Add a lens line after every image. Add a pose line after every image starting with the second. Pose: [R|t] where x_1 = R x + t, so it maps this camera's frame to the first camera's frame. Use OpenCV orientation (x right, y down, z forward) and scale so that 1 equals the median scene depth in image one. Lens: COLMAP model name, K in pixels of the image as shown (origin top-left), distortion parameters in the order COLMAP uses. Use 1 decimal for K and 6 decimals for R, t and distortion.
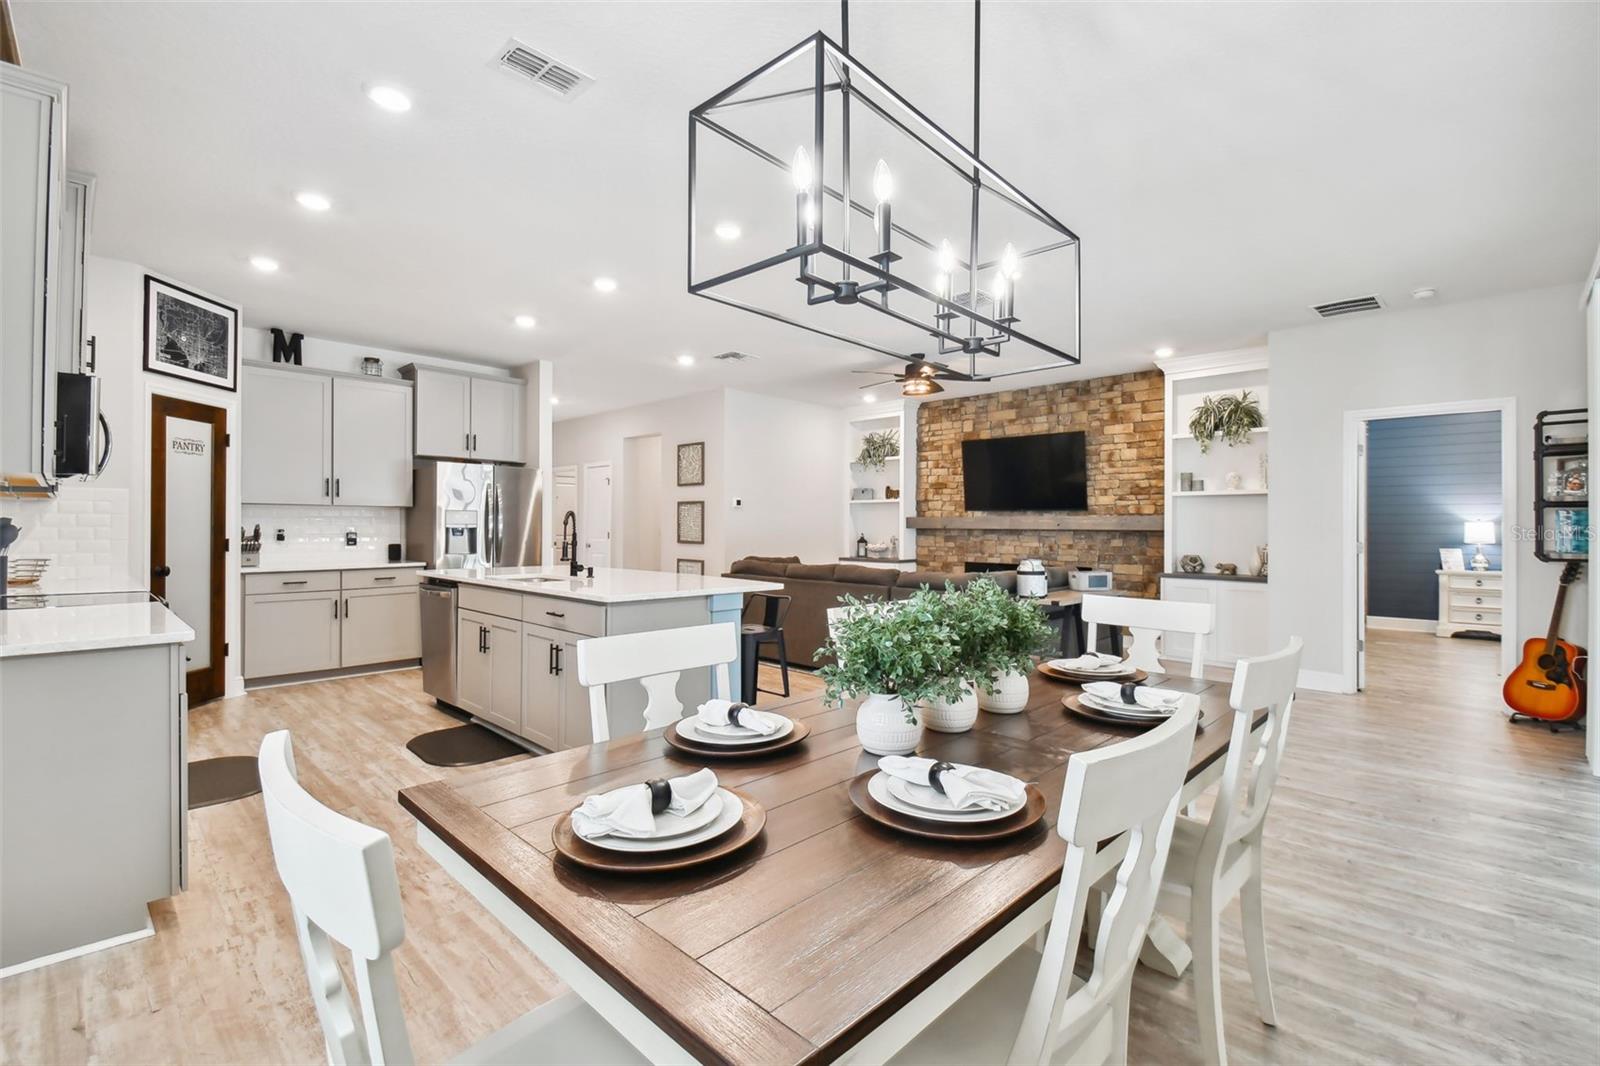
lens RADIAL K [[716.6, 0, 816.0], [0, 716.6, 522.1], [0, 0, 1]] dist [0.000726, -0.013322]
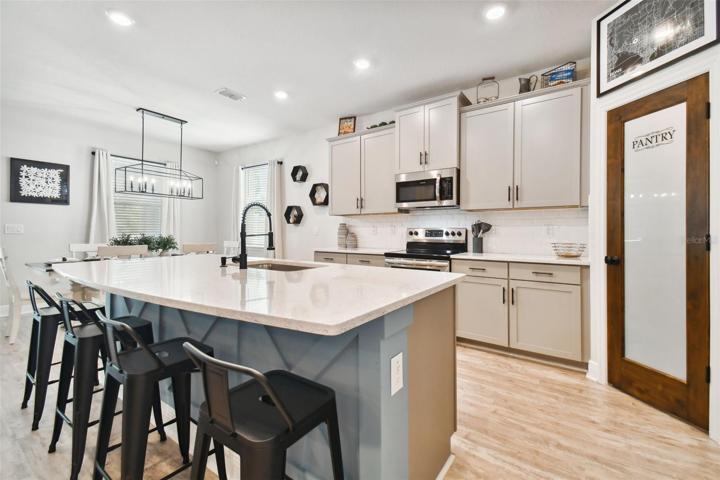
lens RADIAL K [[314.0, 0, 360.0], [0, 314.0, 228.1], [0, 0, 1]] dist [0.006887, -0.006179]
pose [[-0.991546, -0.009680, -0.129393, -0.303551], [-0.007138, 0.999773, -0.020090, 0.020069], [0.129558, -0.018996, -0.991390, 0.991759]]
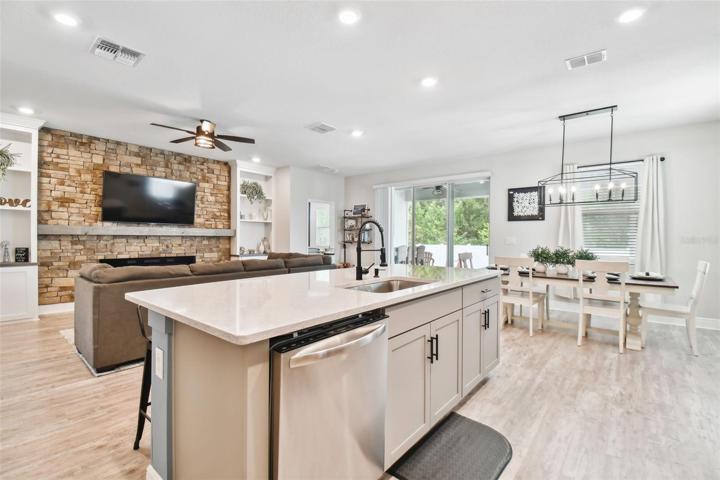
lens RADIAL K [[322.5, 0, 358.4], [0, 322.5, 242.7], [0, 0, 1]] dist [0.000726, -0.013322]
pose [[-0.070415, -0.019278, 0.997331, -0.568483], [-0.014702, 0.999725, 0.018287, 0.007596], [-0.997409, -0.013375, -0.070679, 0.722263]]
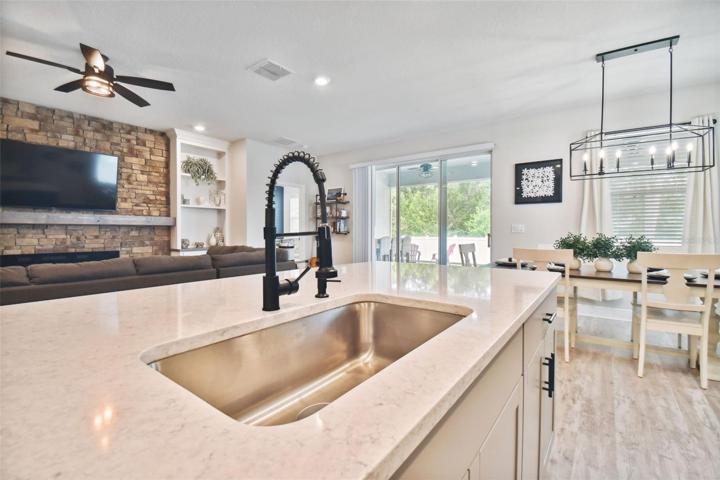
lens RADIAL K [[322.5, 0, 353.2], [0, 322.5, 237.0], [0, 0, 1]] dist [0.000726, -0.013322]
pose [[-0.104428, -0.022991, 0.994267, -0.368726], [-0.008071, 0.999719, 0.022269, 0.019244], [-0.994500, -0.005699, -0.104584, 0.677303]]
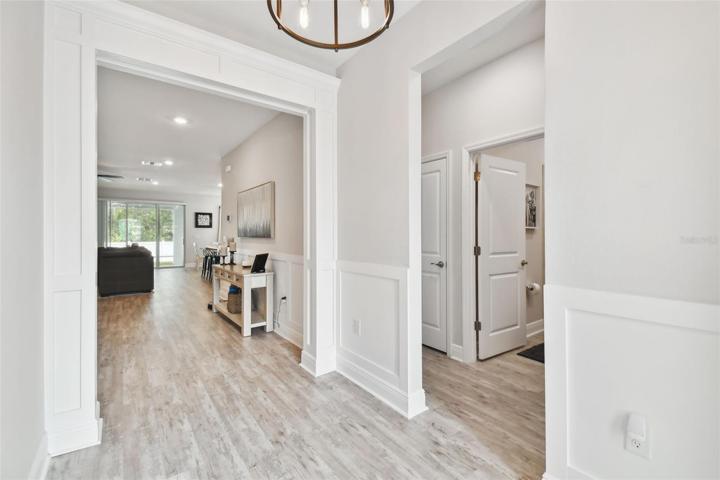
lens RADIAL K [[322.5, 0, 360.6], [0, 322.5, 235.1], [0, 0, 1]] dist [0.000726, -0.013322]
pose [[-0.980271, -0.002036, 0.197650, -1.067187], [-0.001776, 0.999997, 0.001491, -0.004286], [-0.197652, 0.001111, -0.980272, 2.015582]]
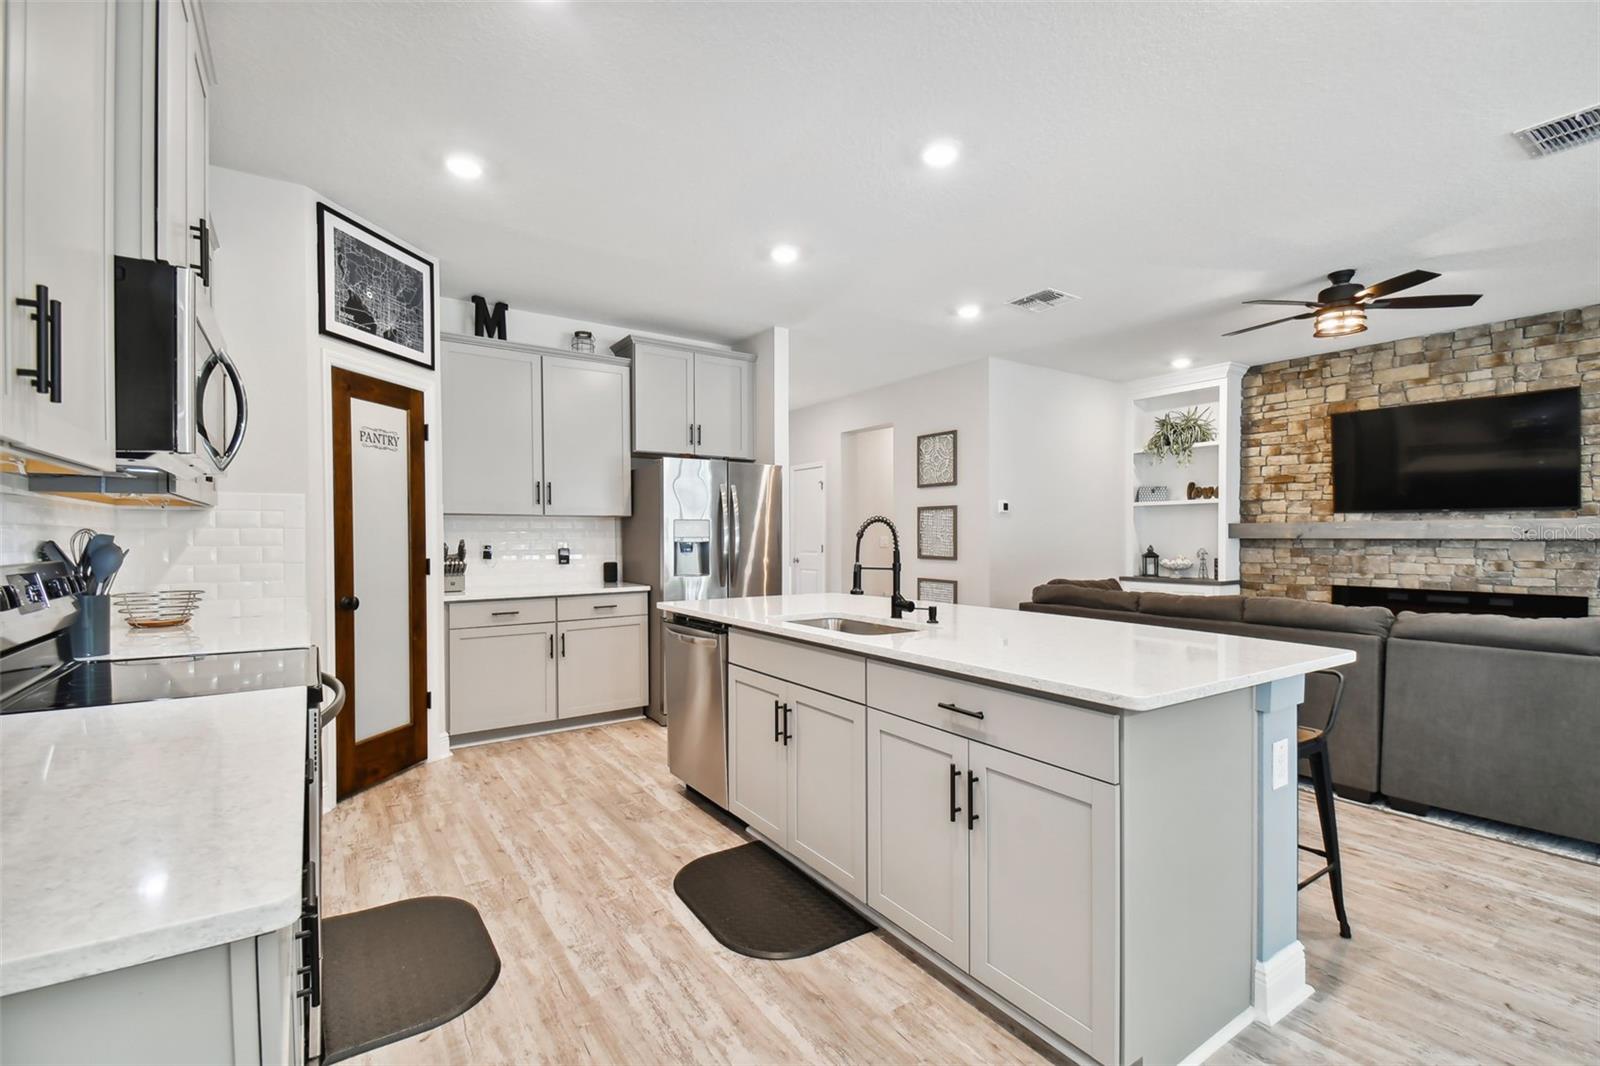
lens RADIAL K [[716.6, 0, 794.9], [0, 716.6, 549.1], [0, 0, 1]] dist [0.000726, -0.013322]
pose [[0.973834, -0.003449, -0.227233, -0.195723], [0.008770, 0.999710, 0.022409, -0.001033], [0.227090, -0.023815, 0.973583, 0.250147]]
